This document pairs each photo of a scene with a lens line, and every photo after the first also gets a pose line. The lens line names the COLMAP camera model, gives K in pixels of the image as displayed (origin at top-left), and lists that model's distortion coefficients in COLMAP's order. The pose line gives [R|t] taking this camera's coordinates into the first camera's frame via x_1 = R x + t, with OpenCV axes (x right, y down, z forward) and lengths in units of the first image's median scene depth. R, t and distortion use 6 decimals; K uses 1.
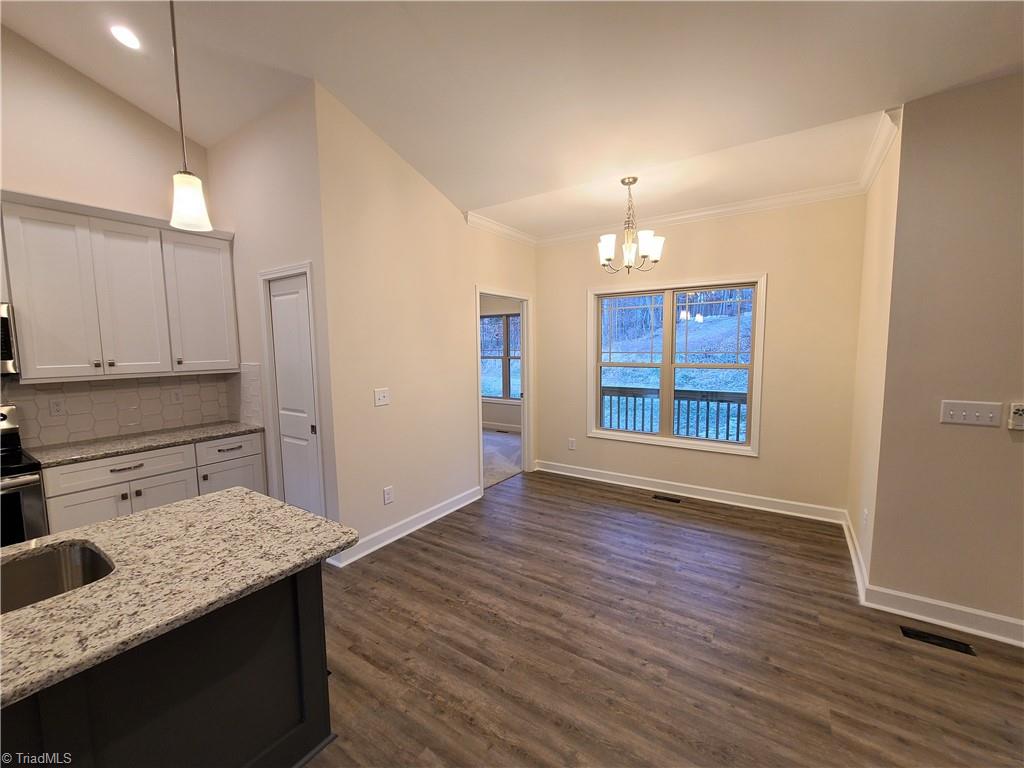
lens RADIAL K [[419.2, 0, 510.8], [0, 419.2, 385.4], [0, 0, 1]] dist [-0.004040, 0.001197]
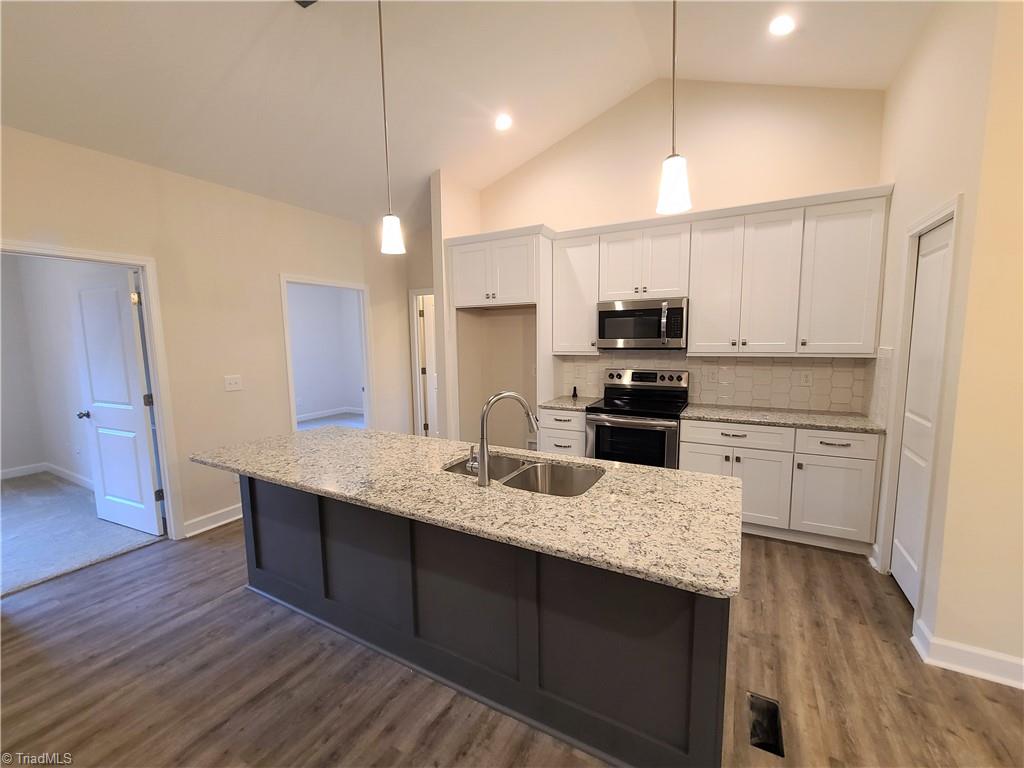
lens RADIAL K [[419.2, 0, 512.6], [0, 419.2, 384.5], [0, 0, 1]] dist [-0.004040, 0.001197]
pose [[0.089474, 0.123365, -0.988319, 0.137212], [-0.081715, 0.989863, 0.116160, -0.021354], [0.992631, 0.070367, 0.098648, 0.277260]]
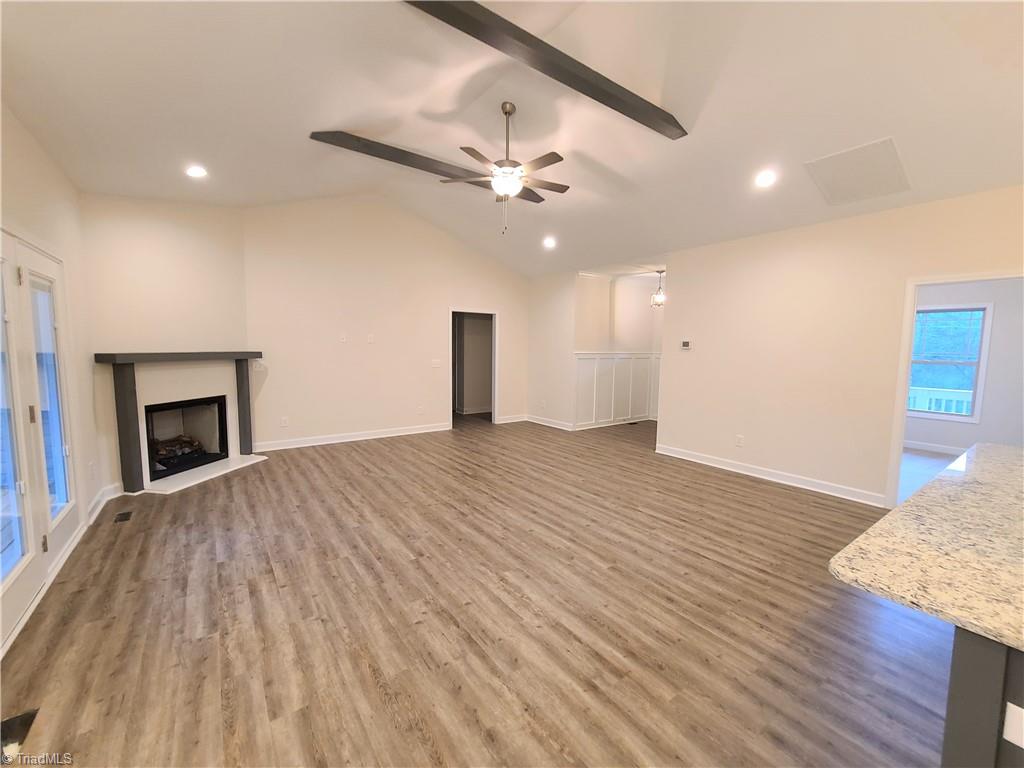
lens RADIAL K [[419.2, 0, 513.9], [0, 419.2, 385.0], [0, 0, 1]] dist [-0.004040, 0.001197]
pose [[-0.940035, -0.029997, 0.339757, -0.029480], [0.032460, 0.983736, 0.176664, -0.073026], [-0.339531, 0.177098, -0.923772, 0.970126]]
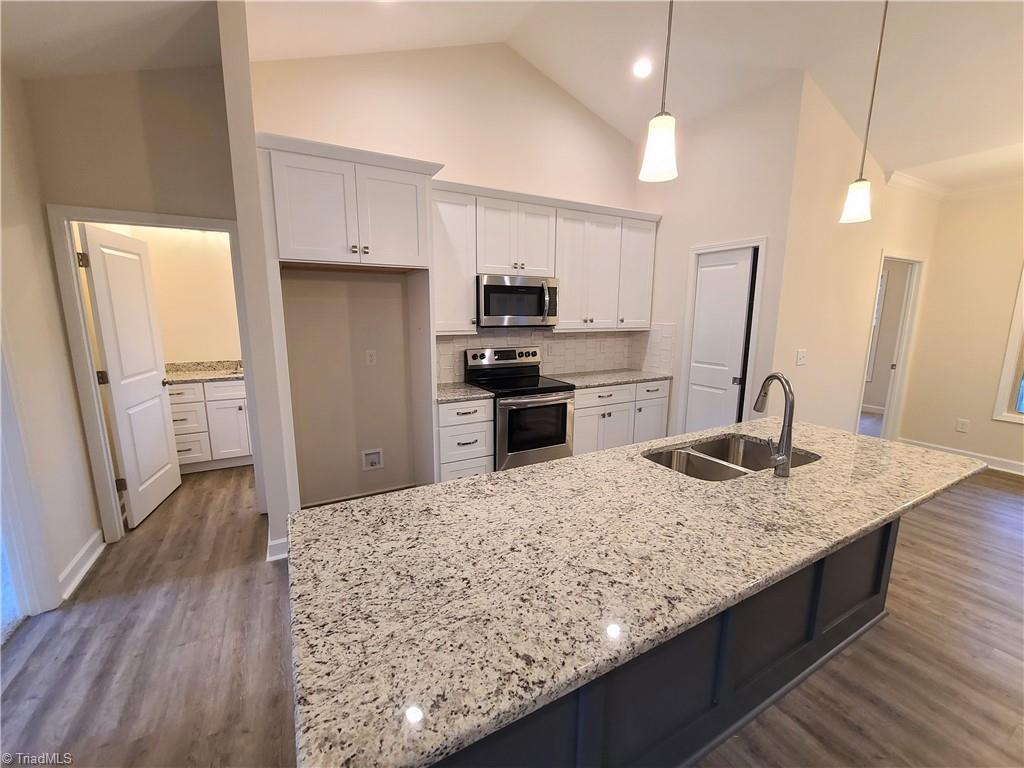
lens RADIAL K [[419.2, 0, 512.8], [0, 419.2, 384.9], [0, 0, 1]] dist [-0.004040, 0.001197]
pose [[0.889958, 0.094712, -0.446100, -0.563516], [-0.058526, 0.993828, 0.094242, 0.046744], [0.452272, -0.057763, 0.890007, -0.383740]]
